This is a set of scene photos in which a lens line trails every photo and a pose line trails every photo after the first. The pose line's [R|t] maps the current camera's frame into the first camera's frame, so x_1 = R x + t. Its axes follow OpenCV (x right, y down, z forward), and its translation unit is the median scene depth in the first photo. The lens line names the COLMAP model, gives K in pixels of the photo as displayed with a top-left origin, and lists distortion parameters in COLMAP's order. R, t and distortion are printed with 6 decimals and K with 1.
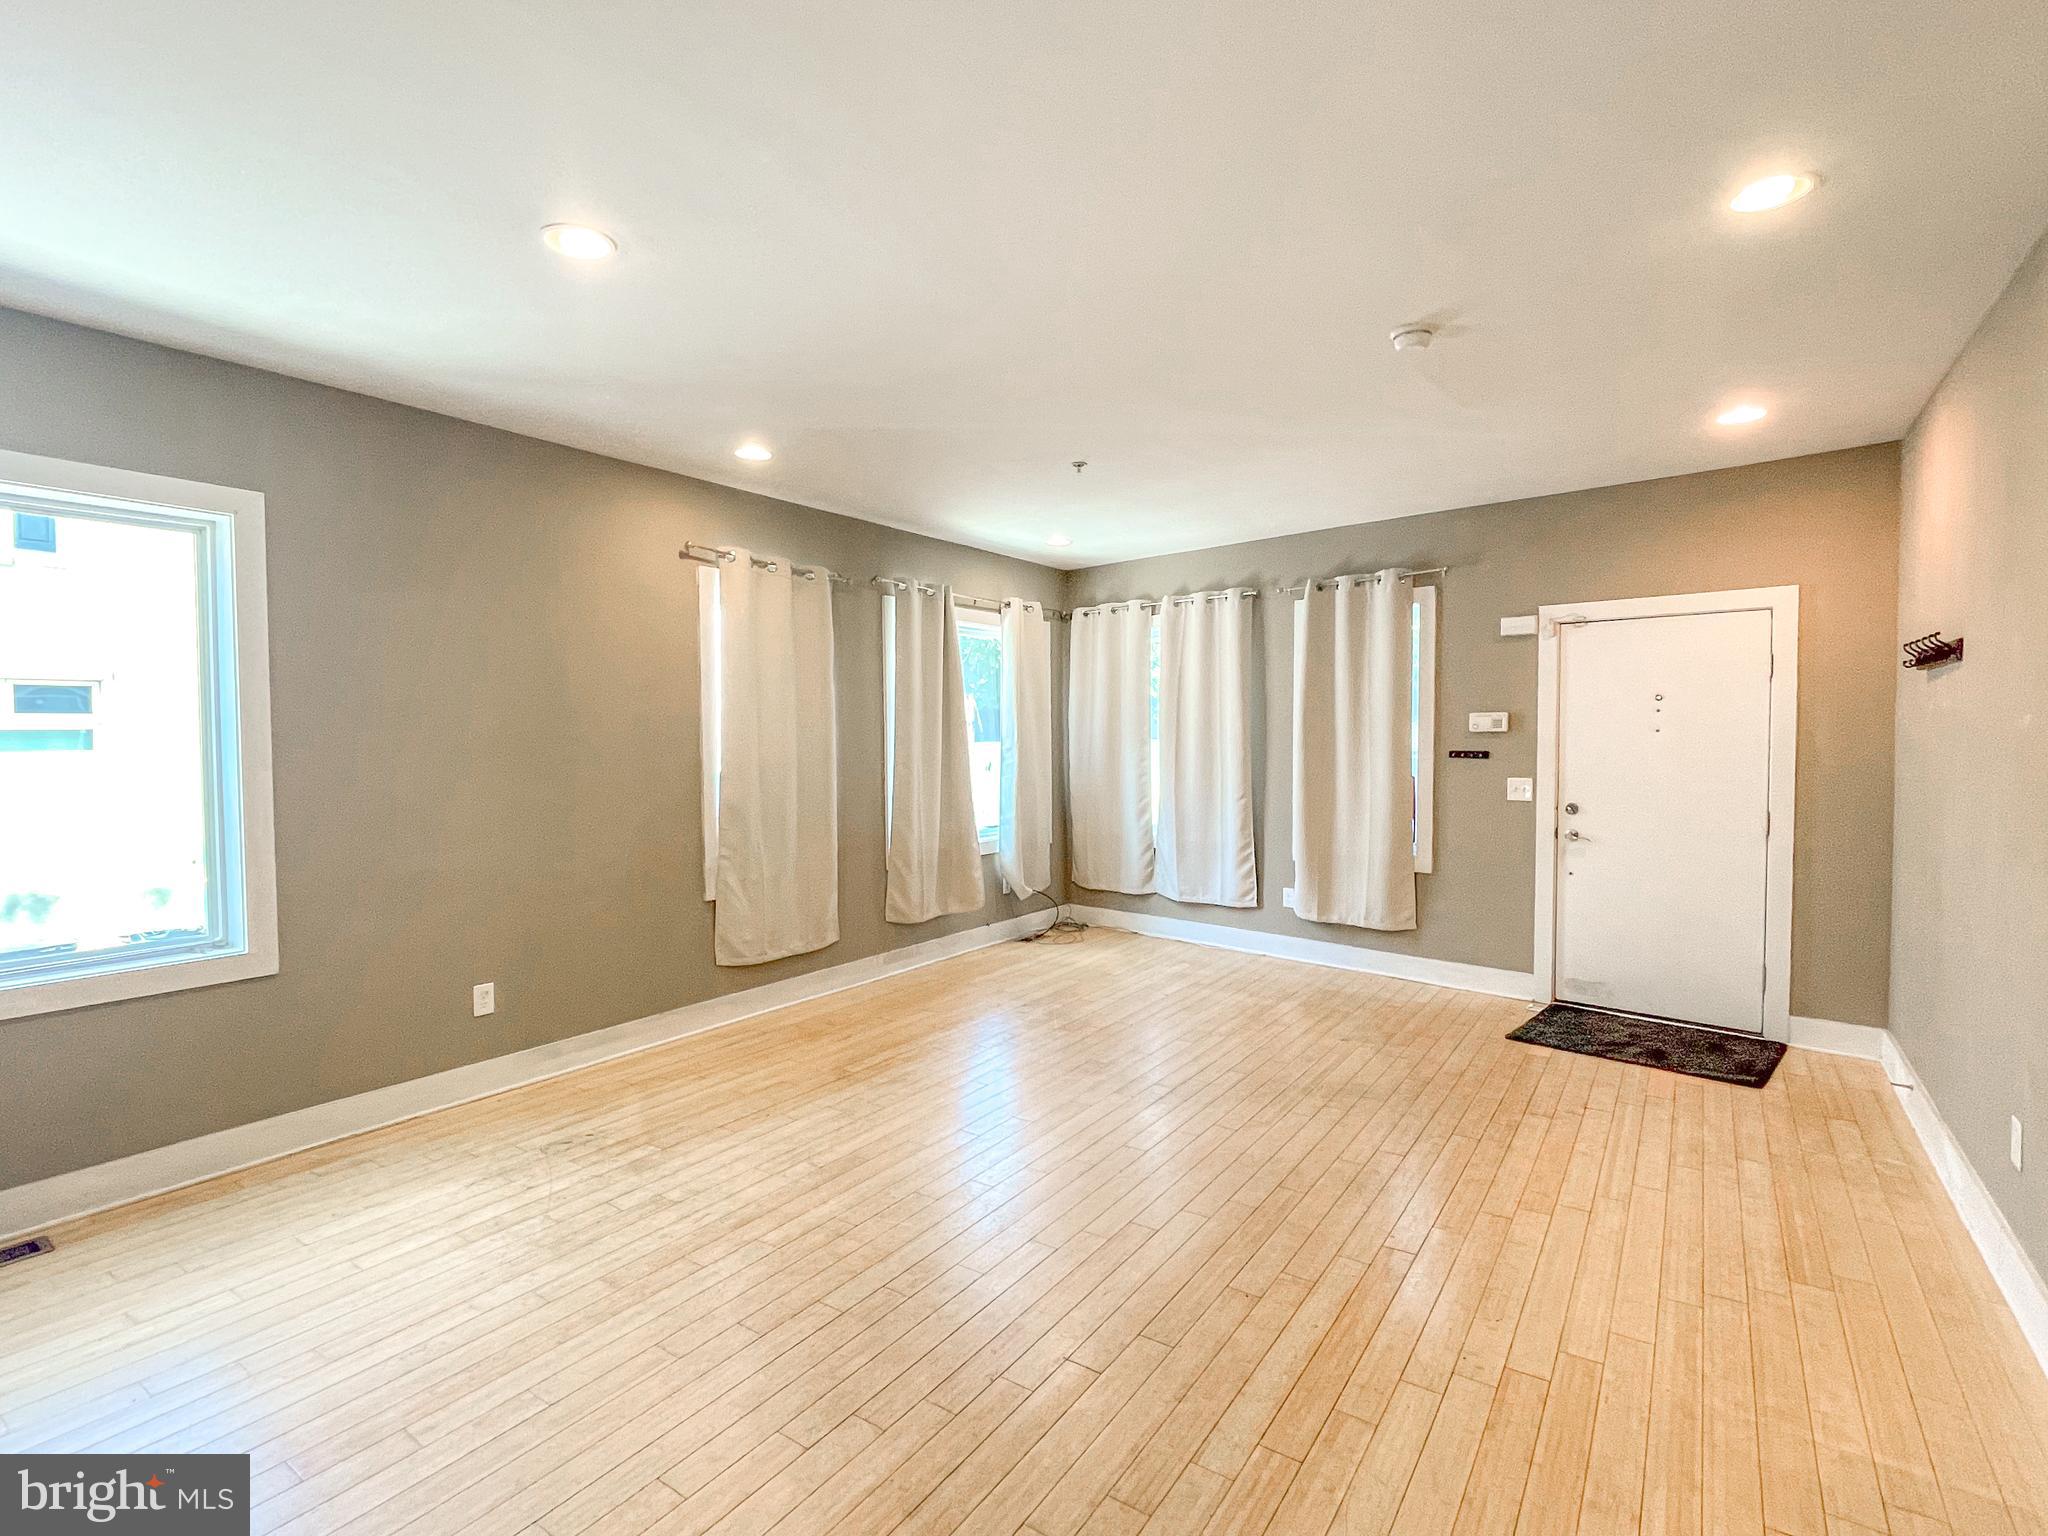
lens RADIAL K [[982.8, 0, 1022.6], [0, 982.8, 758.5], [0, 0, 1]] dist [-0.005001, 0.000302]
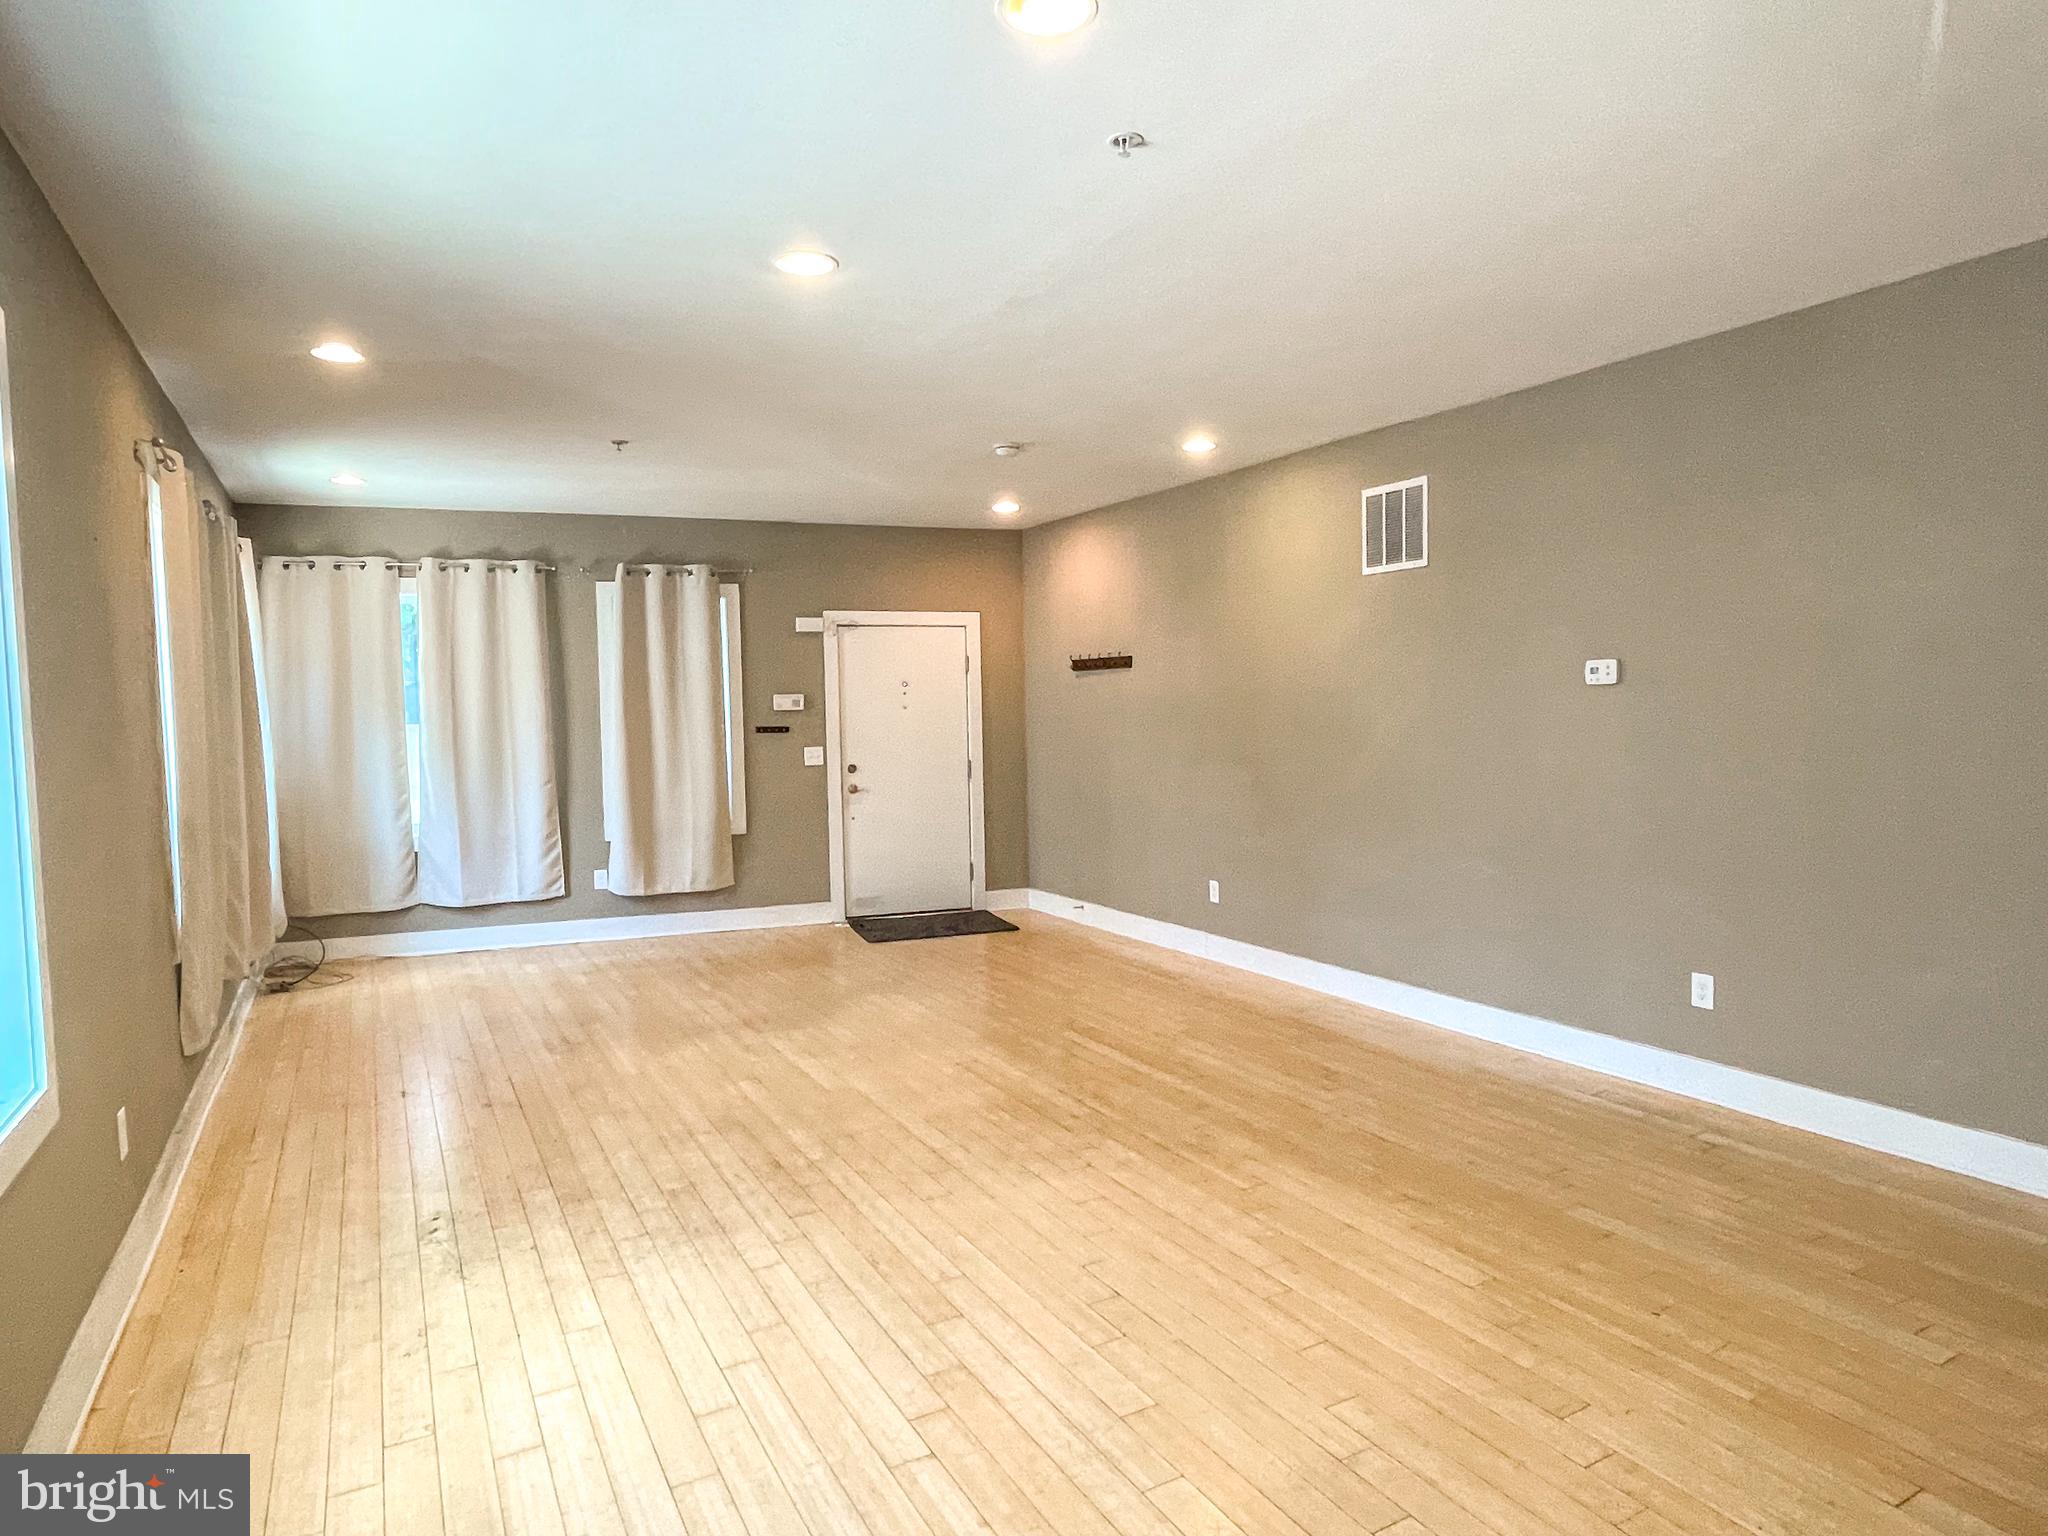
lens RADIAL K [[1184.9, 0, 1021.3], [0, 1184.9, 773.7], [0, 0, 1]] dist [-0.008185, 0.000028]
pose [[0.444788, -0.054769, 0.893960, -0.676981], [0.037918, 0.998385, 0.042301, -0.000239], [-0.894833, 0.015082, 0.446147, 0.088264]]
